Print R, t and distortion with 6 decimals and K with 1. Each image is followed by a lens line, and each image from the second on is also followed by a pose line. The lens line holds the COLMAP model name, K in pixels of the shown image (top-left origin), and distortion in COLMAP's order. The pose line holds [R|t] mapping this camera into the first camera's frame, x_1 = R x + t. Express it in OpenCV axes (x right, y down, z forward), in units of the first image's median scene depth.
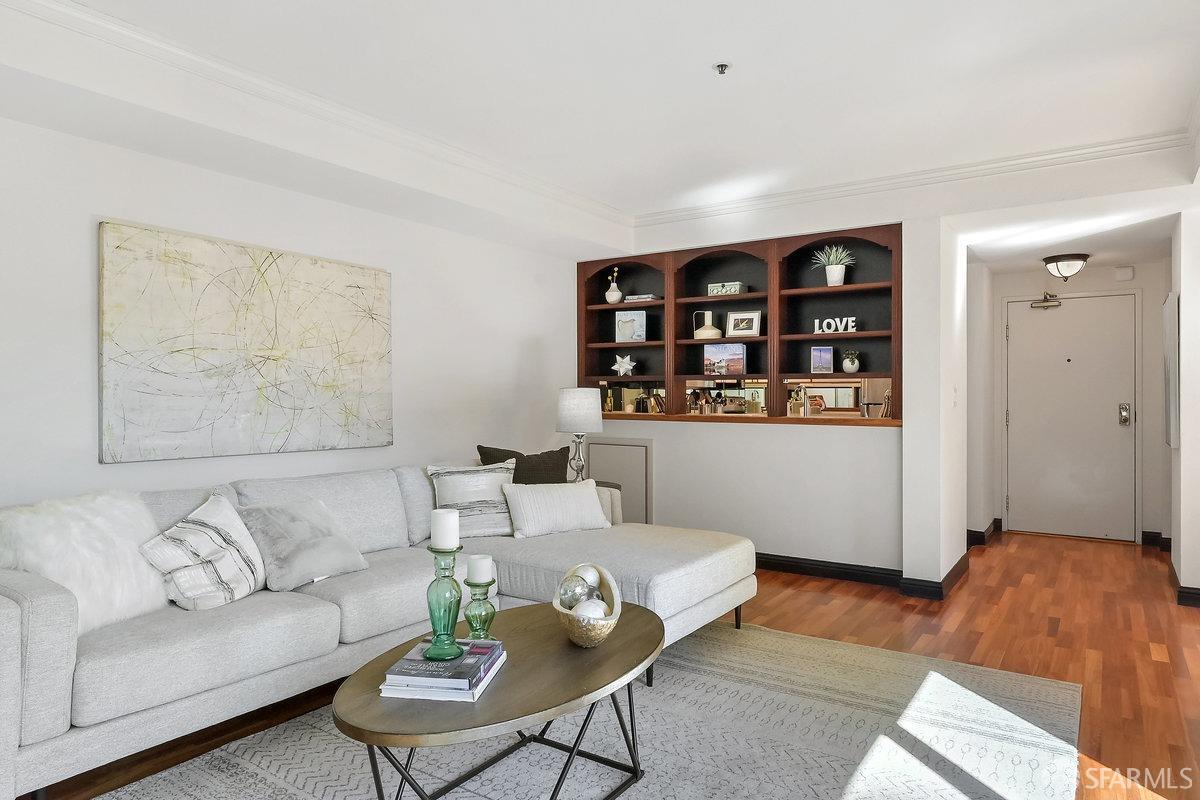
lens RADIAL K [[740.1, 0, 600.0], [0, 740.1, 400.0], [0, 0, 1]] dist [-0.001330, -0.000091]
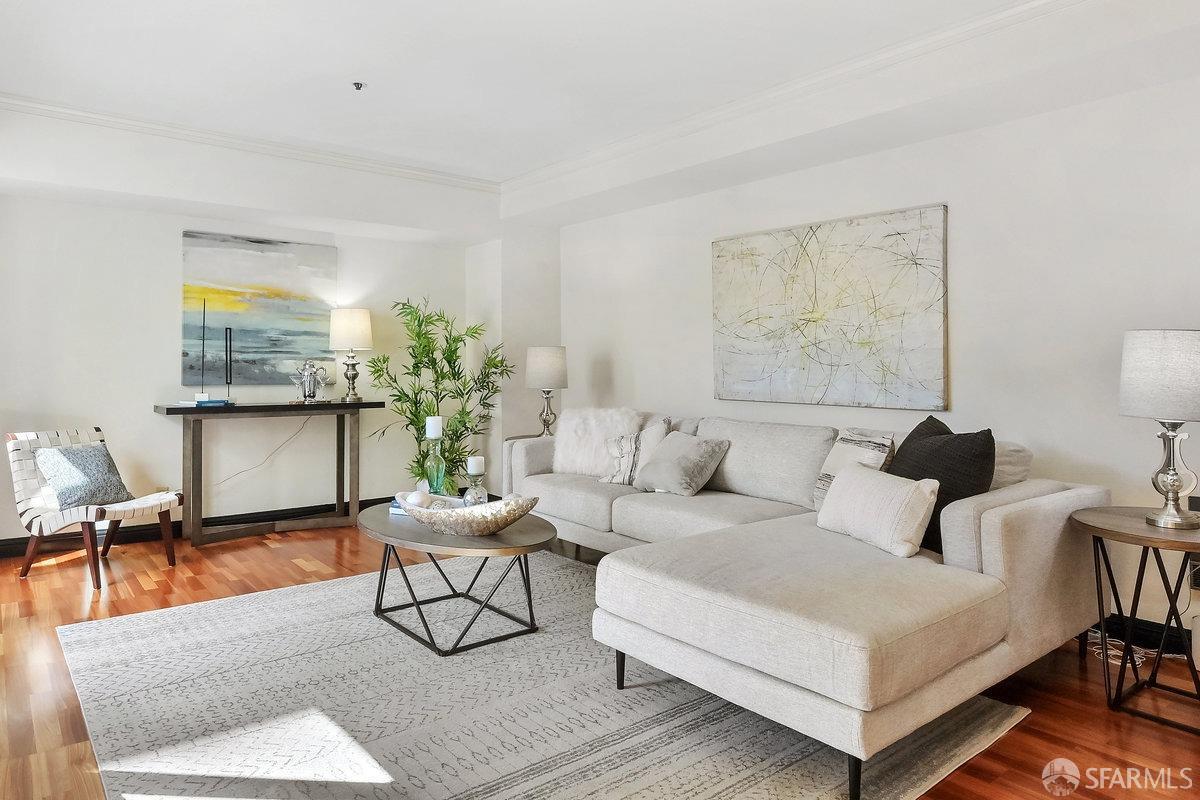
lens RADIAL K [[756.5, 0, 599.7], [0, 756.5, 359.2], [0, 0, 1]] dist [0.001727, -0.000105]
pose [[-0.279098, -0.006888, -0.960238, 0.754362], [-0.003116, 0.999976, -0.006267, 0.011418], [0.960258, 0.001243, -0.279112, 1.008388]]
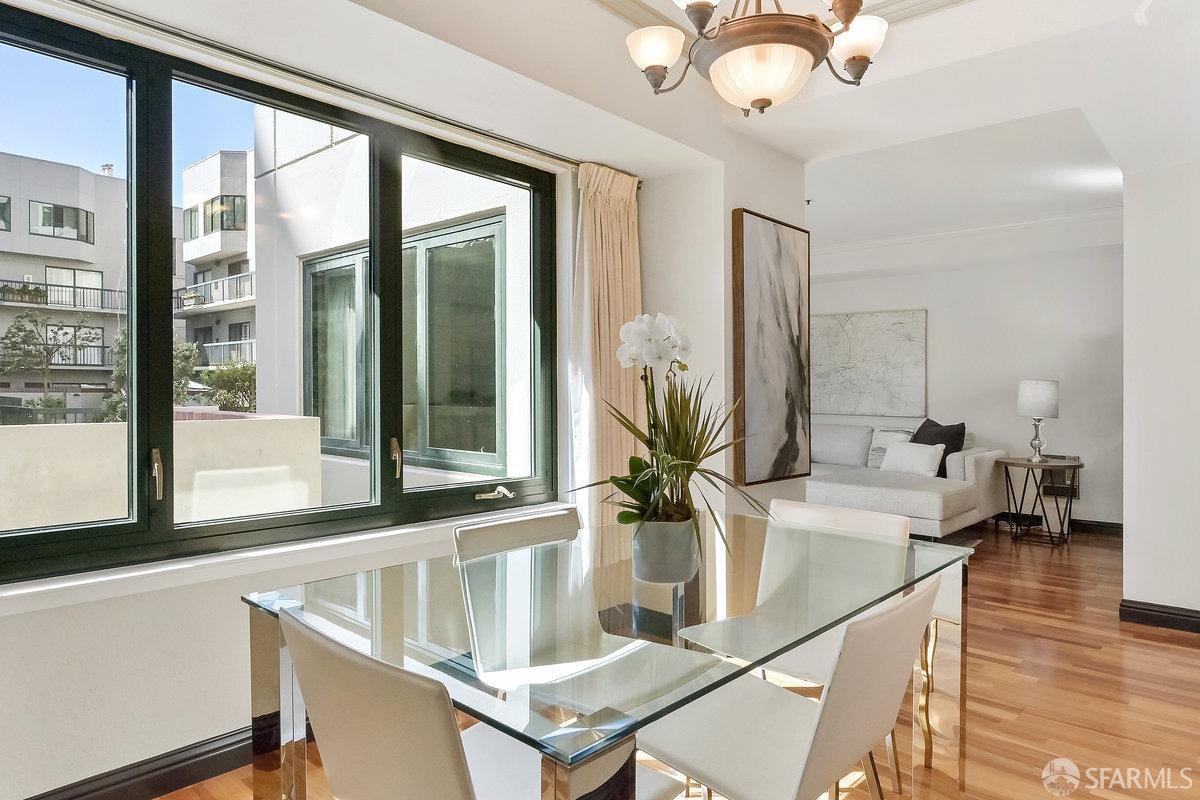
lens RADIAL K [[740.1, 0, 600.0], [0, 740.1, 400.0], [0, 0, 1]] dist [-0.001330, -0.000091]
pose [[-0.132795, 0.011173, -0.991081, 1.632860], [-0.010533, 0.999864, 0.012684, 0.012940], [0.991088, 0.012124, -0.132659, 0.599750]]
